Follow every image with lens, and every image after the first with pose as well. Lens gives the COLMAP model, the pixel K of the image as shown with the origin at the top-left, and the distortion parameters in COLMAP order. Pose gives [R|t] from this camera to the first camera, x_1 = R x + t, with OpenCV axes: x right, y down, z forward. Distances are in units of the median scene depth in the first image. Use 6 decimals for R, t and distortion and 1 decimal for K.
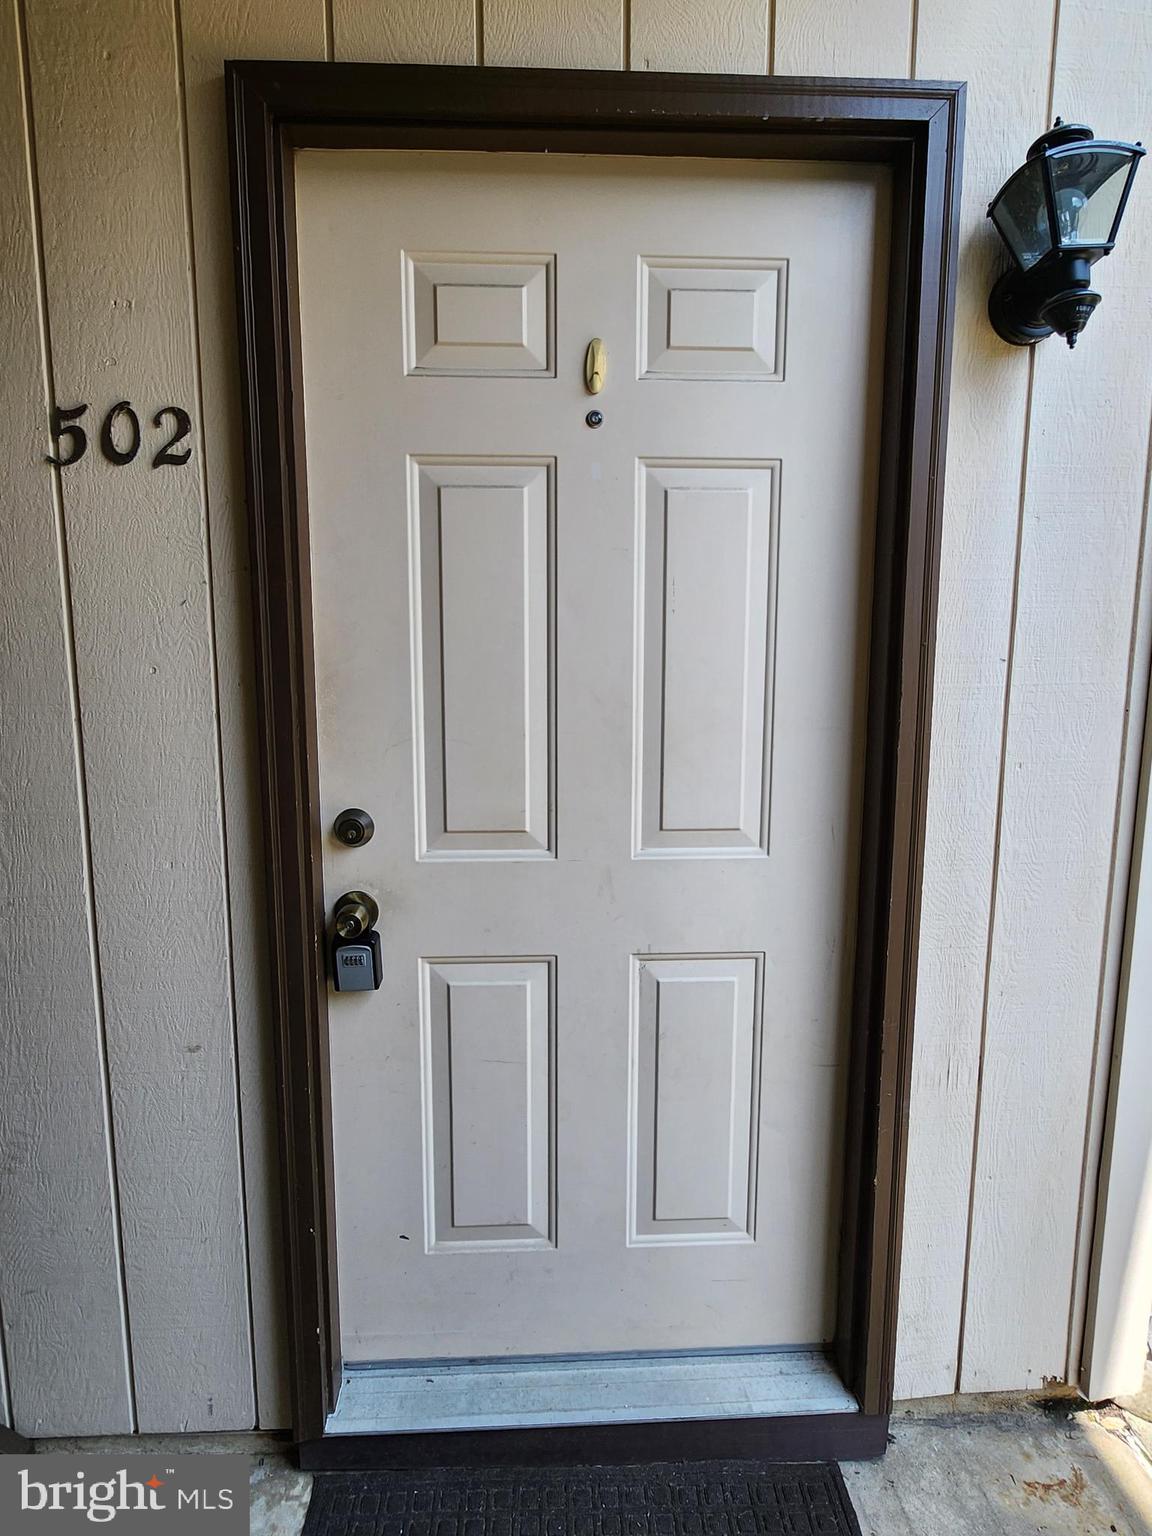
lens RADIAL K [[932.3, 0, 576.0], [0, 932.3, 768.0], [0, 0, 1]] dist [0.003370, 0.001439]
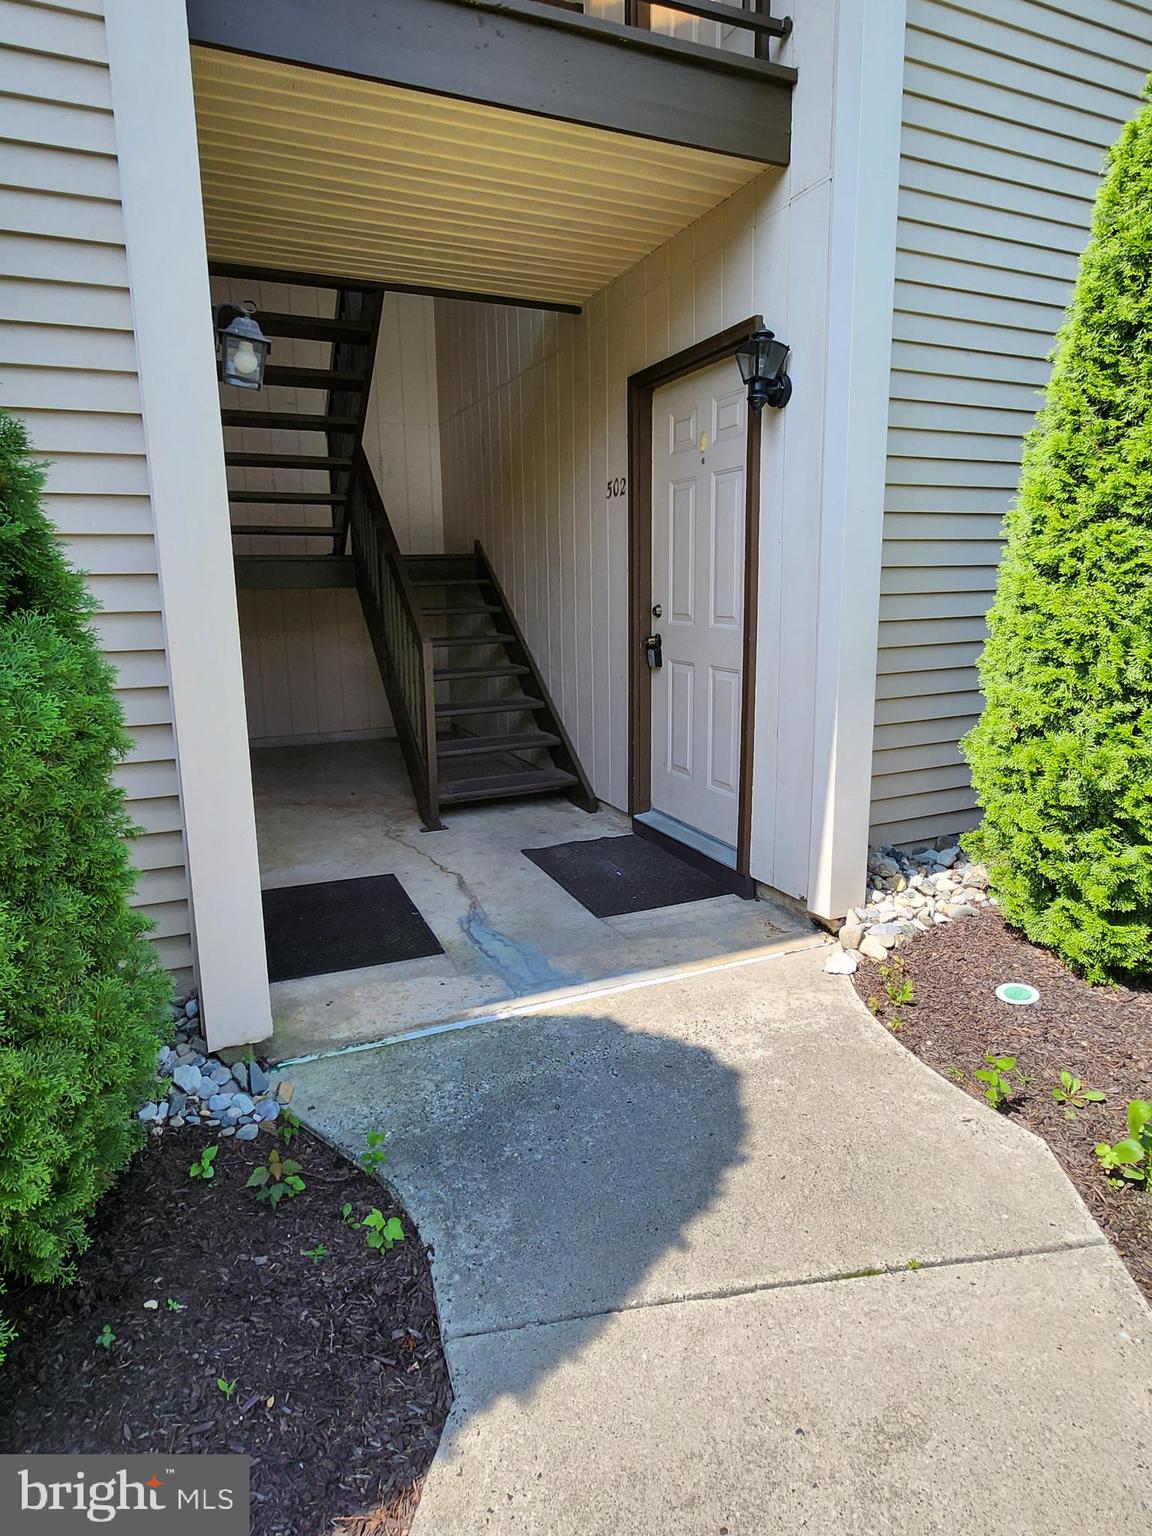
lens RADIAL K [[932.3, 0, 576.0], [0, 932.3, 768.0], [0, 0, 1]] dist [0.003370, 0.001439]
pose [[0.347072, 0.179828, -0.920436, 2.471940], [-0.139825, 0.980397, 0.138818, 0.177394], [0.927357, 0.080520, 0.365413, -0.279583]]
